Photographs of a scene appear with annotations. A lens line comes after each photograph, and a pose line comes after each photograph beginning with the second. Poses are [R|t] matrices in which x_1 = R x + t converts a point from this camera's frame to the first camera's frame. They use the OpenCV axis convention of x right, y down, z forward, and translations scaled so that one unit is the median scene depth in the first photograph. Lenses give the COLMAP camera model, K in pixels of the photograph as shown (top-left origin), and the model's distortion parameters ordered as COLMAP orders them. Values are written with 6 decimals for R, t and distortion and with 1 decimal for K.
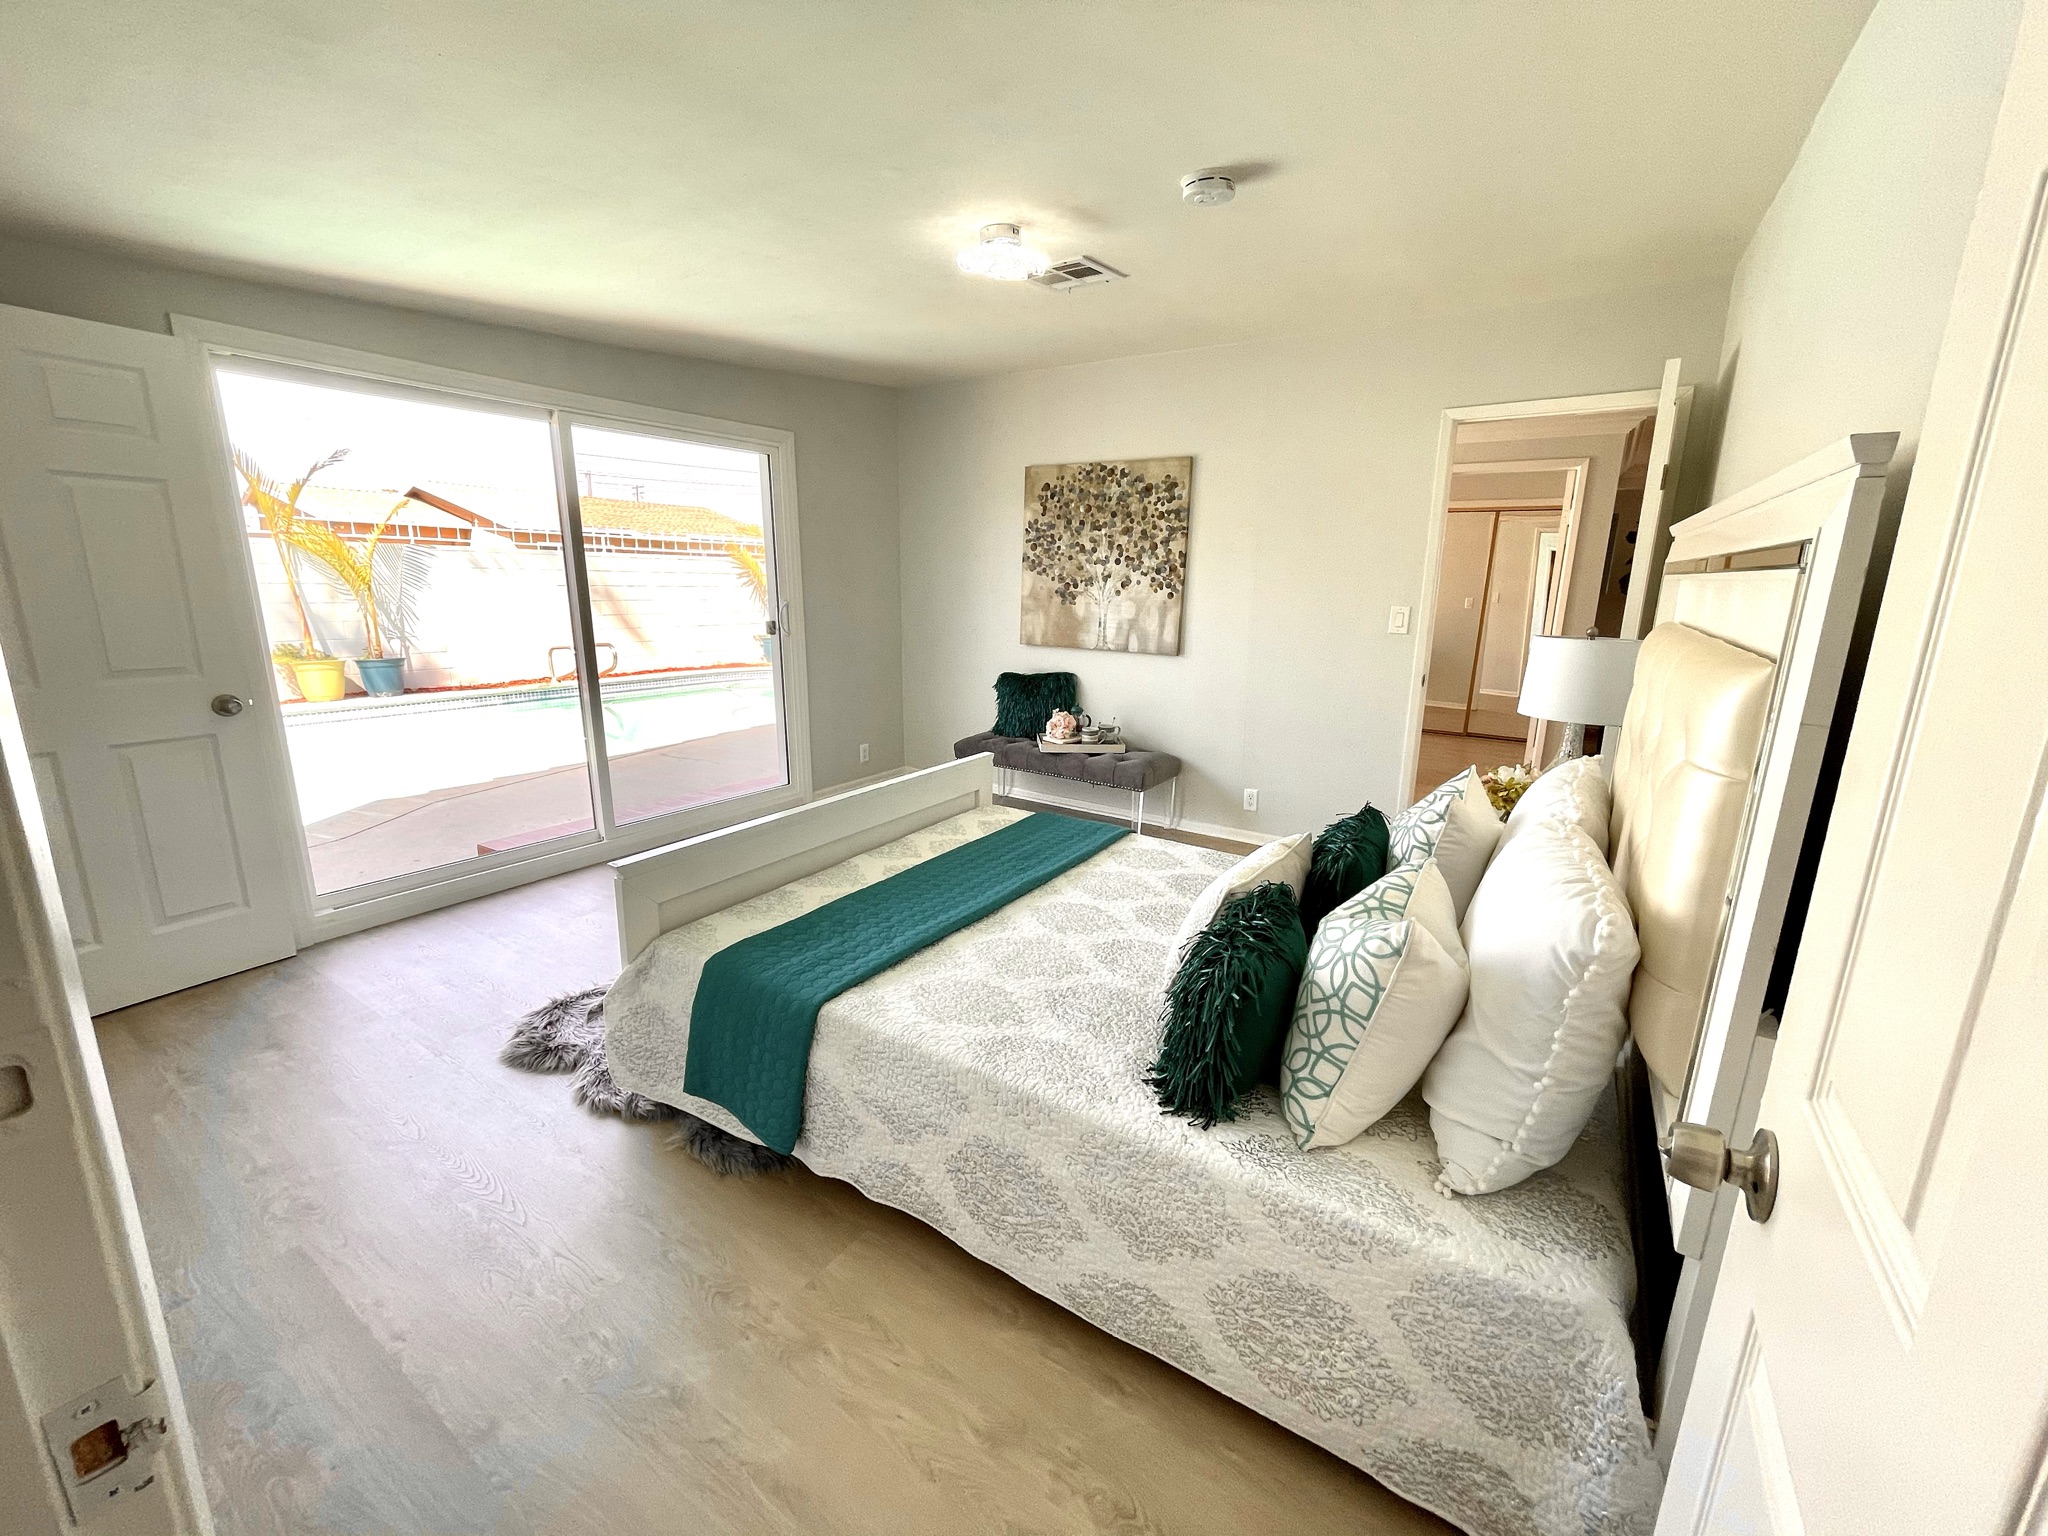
lens RADIAL K [[830.1, 0, 1031.1], [0, 830.1, 767.9], [0, 0, 1]] dist [-0.005154, 0.000283]
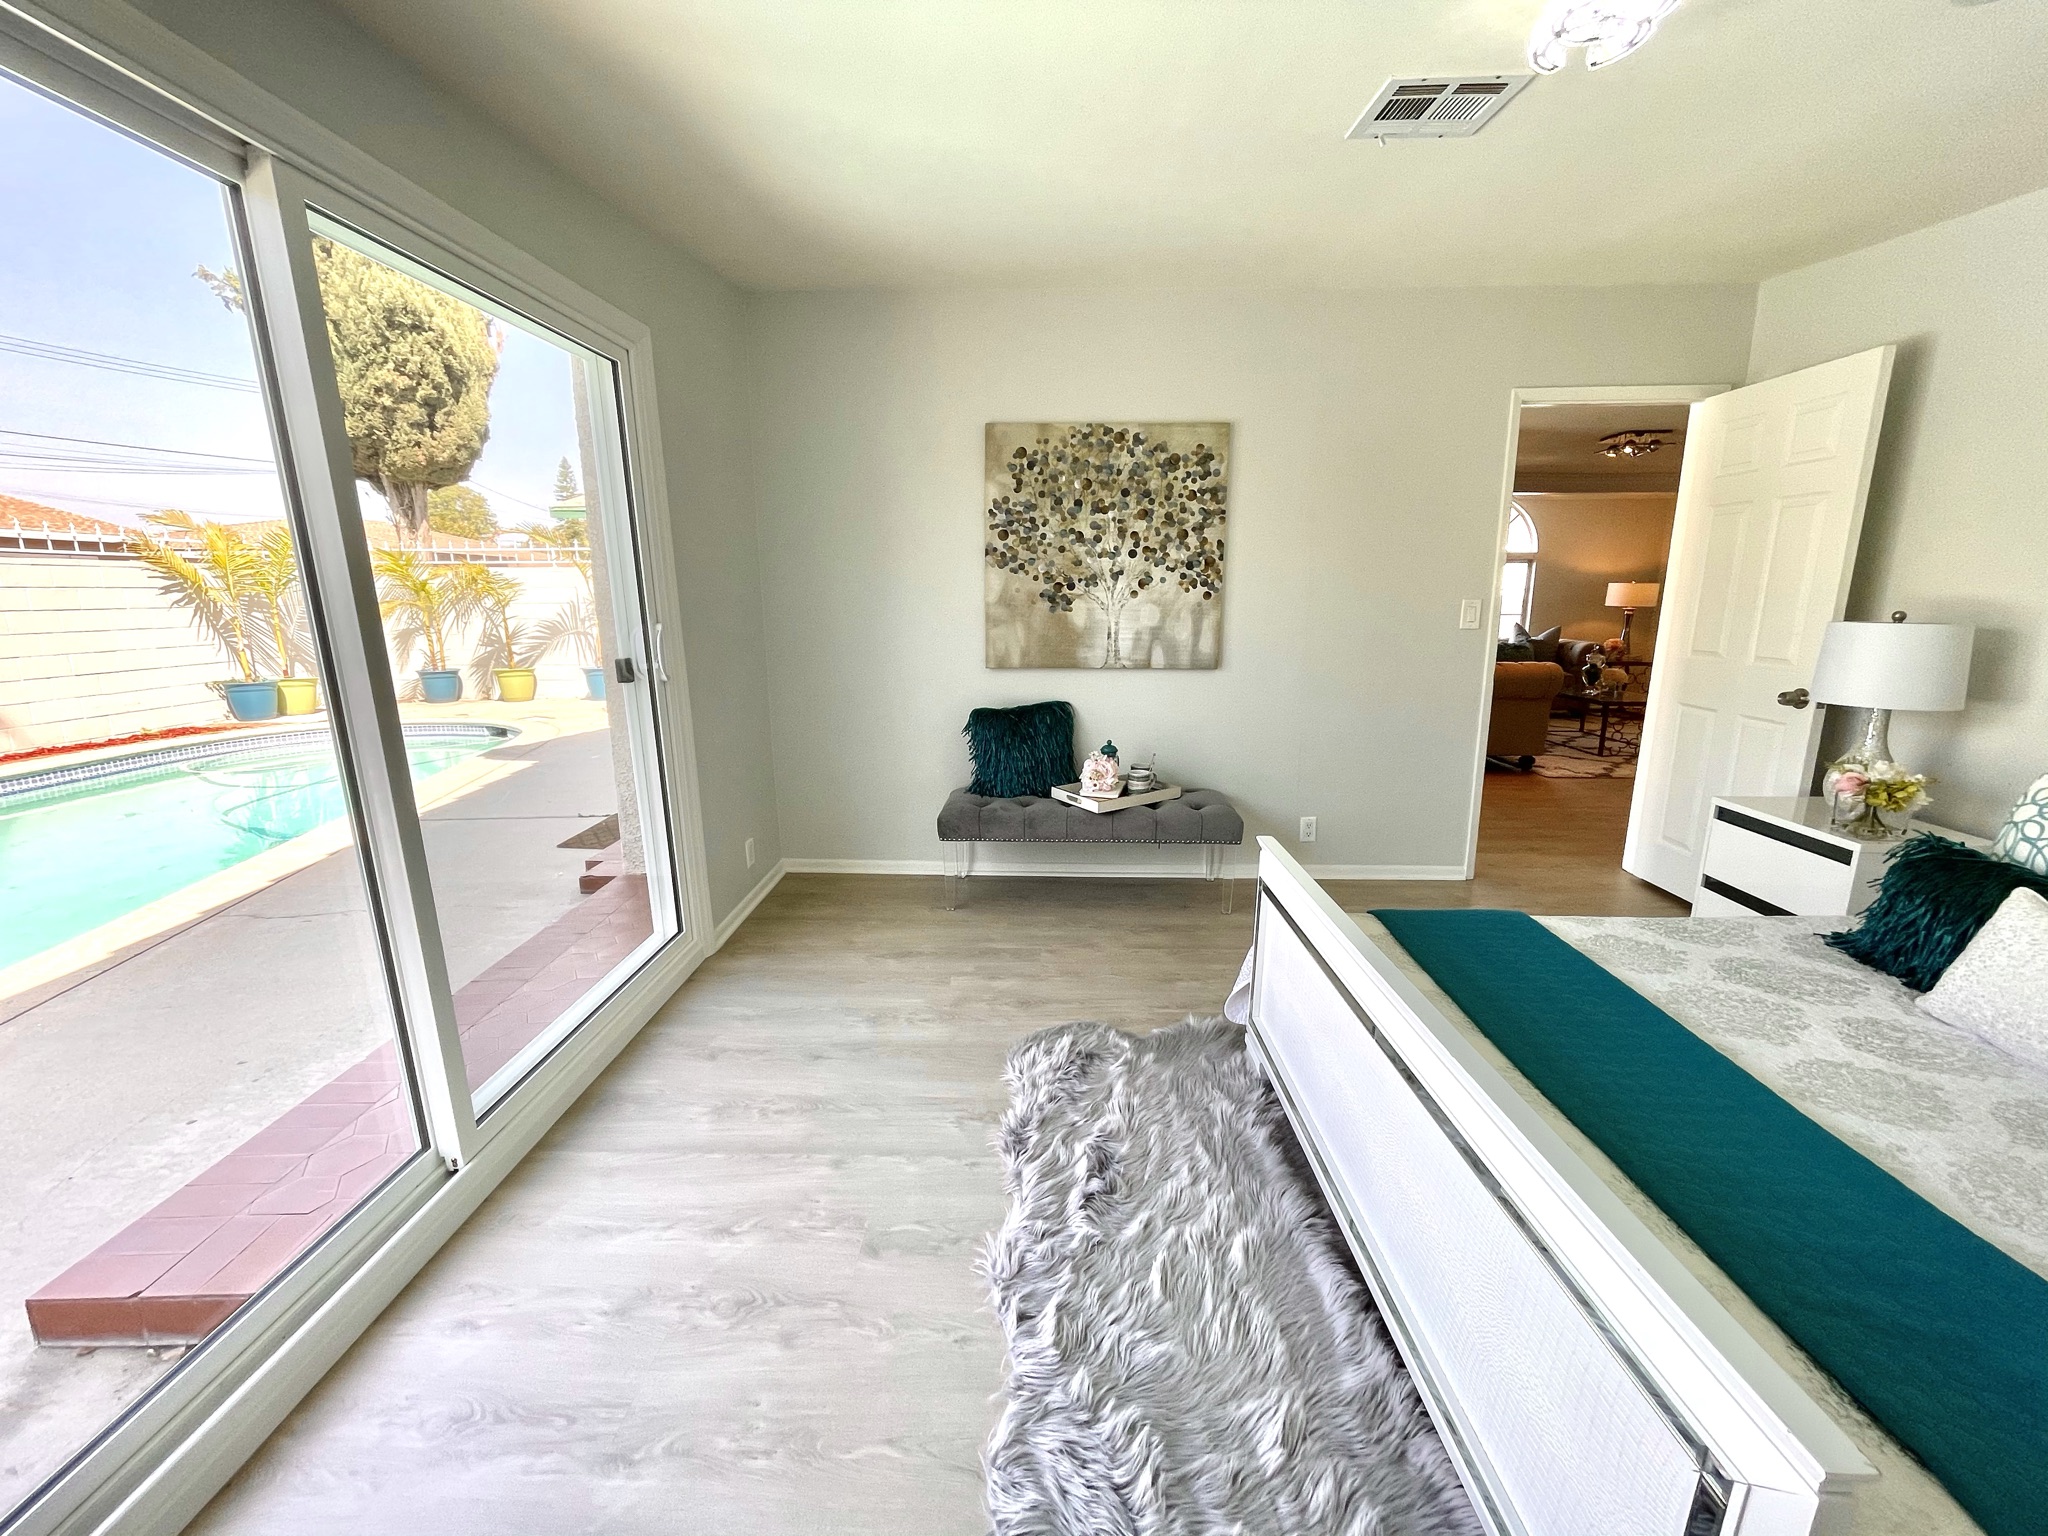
lens RADIAL K [[830.1, 0, 1027.0], [0, 830.1, 766.3], [0, 0, 1]] dist [-0.005154, 0.000283]
pose [[0.848371, -0.131927, 0.512701, -0.399428], [0.135379, 0.990315, 0.030813, -0.088441], [-0.511800, 0.043268, 0.858014, 0.390603]]
